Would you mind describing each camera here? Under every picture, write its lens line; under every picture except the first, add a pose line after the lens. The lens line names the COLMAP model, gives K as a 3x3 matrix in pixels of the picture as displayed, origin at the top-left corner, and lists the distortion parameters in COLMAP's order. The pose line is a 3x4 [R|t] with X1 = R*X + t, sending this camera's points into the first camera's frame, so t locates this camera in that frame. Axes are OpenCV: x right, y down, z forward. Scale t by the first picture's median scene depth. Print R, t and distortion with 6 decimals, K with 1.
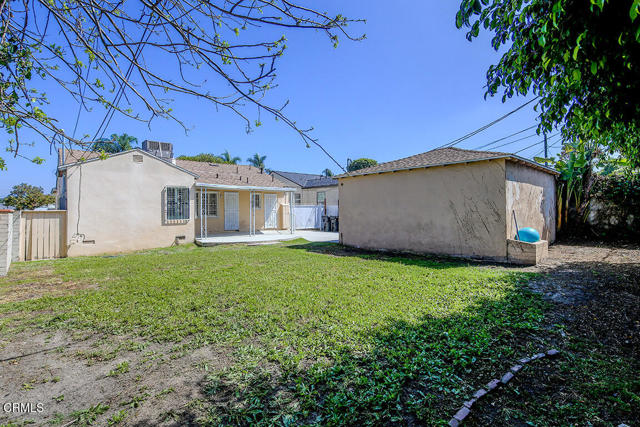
lens RADIAL K [[312.4, 0, 319.1], [0, 312.4, 208.2], [0, 0, 1]] dist [0.002039, -0.000067]
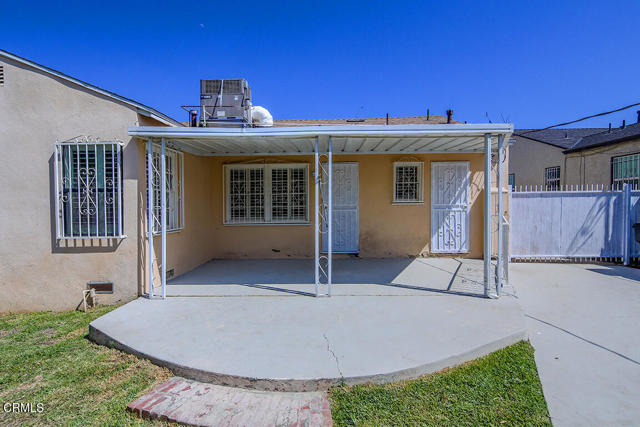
lens RADIAL K [[312.4, 0, 322.6], [0, 312.4, 215.0], [0, 0, 1]] dist [0.002039, -0.000067]
pose [[0.740107, 0.018627, -0.672231, -0.019960], [0.012490, 0.999063, 0.041434, 0.000760], [0.672373, -0.039062, 0.739181, 0.905440]]
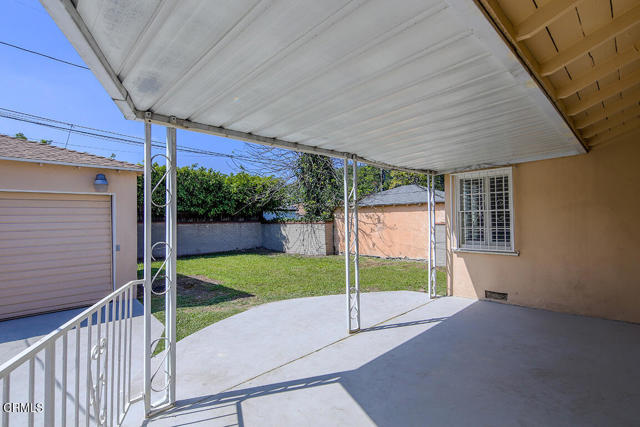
lens RADIAL K [[312.4, 0, 319.7], [0, 312.4, 209.6], [0, 0, 1]] dist [0.002039, -0.000067]
pose [[-0.996643, 0.012784, -0.080871, -0.256927], [0.016531, 0.998812, -0.045837, -0.001057], [0.080188, -0.047020, -0.995670, 1.597086]]
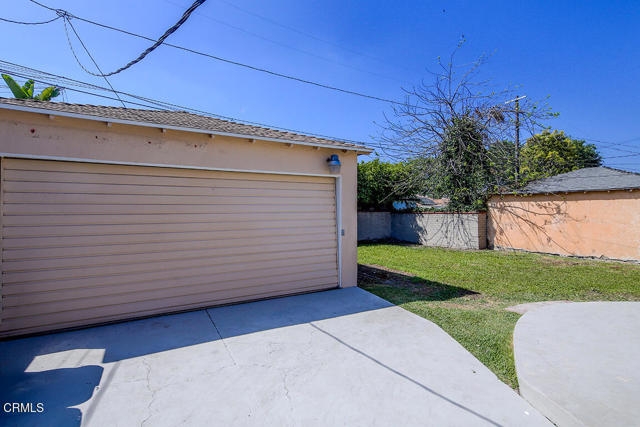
lens RADIAL K [[312.4, 0, 317.5], [0, 312.4, 215.5], [0, 0, 1]] dist [0.002039, -0.000067]
pose [[-0.980980, 0.001183, 0.194103, -0.015913], [0.000578, 0.999995, -0.003171, 0.007792], [-0.194106, -0.002998, -0.980976, 1.543498]]
